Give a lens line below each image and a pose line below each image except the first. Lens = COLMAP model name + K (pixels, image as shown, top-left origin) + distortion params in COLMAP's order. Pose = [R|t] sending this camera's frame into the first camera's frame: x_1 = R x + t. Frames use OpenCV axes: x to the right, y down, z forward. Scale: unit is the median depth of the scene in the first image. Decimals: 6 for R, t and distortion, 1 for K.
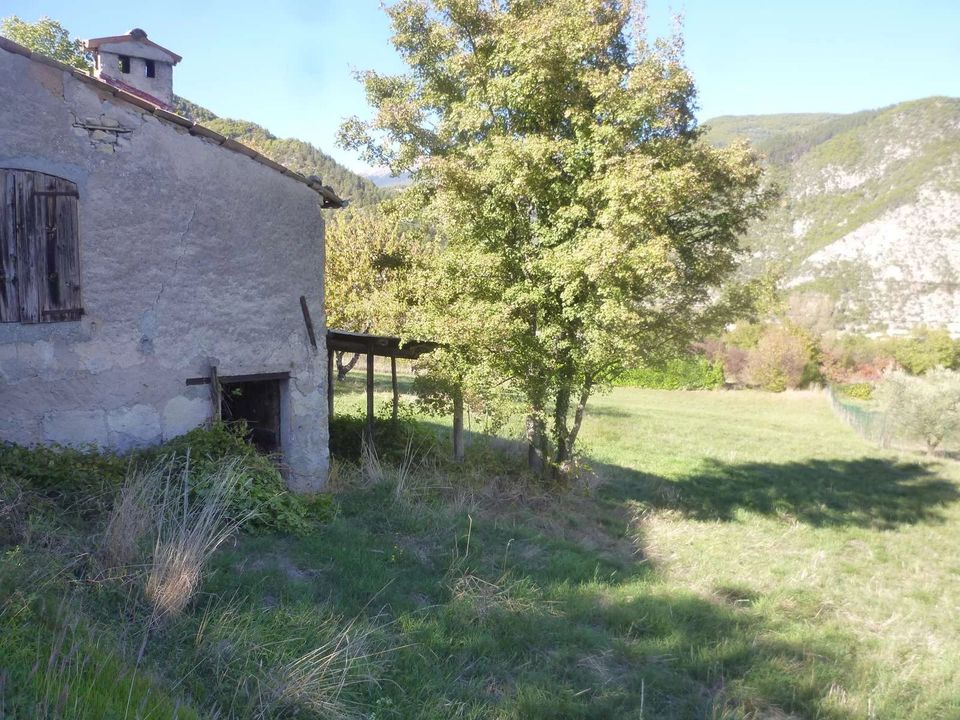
lens RADIAL K [[775.1, 0, 480.0], [0, 775.1, 360.0], [0, 0, 1]] dist [0.000988, -0.037646]
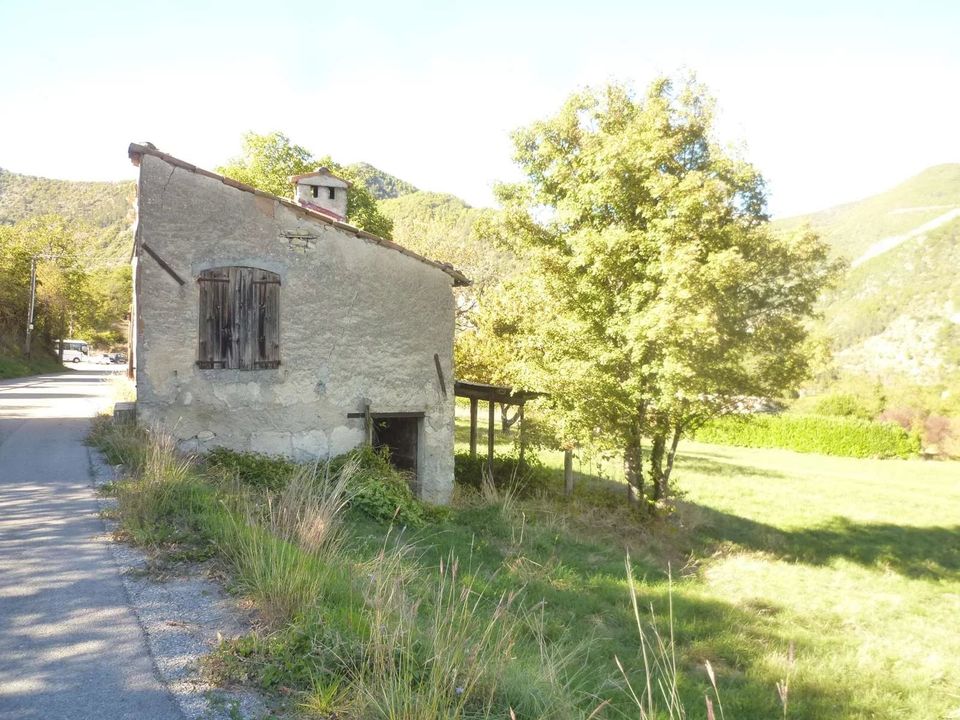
lens RADIAL K [[856.2, 0, 480.0], [0, 856.2, 360.0], [0, 0, 1]] dist [0.015602, -0.016812]
pose [[0.962925, 0.008771, -0.269625, 0.239869], [-0.030366, 0.996643, -0.076027, 0.036529], [0.268053, 0.081396, 0.959959, -0.376486]]
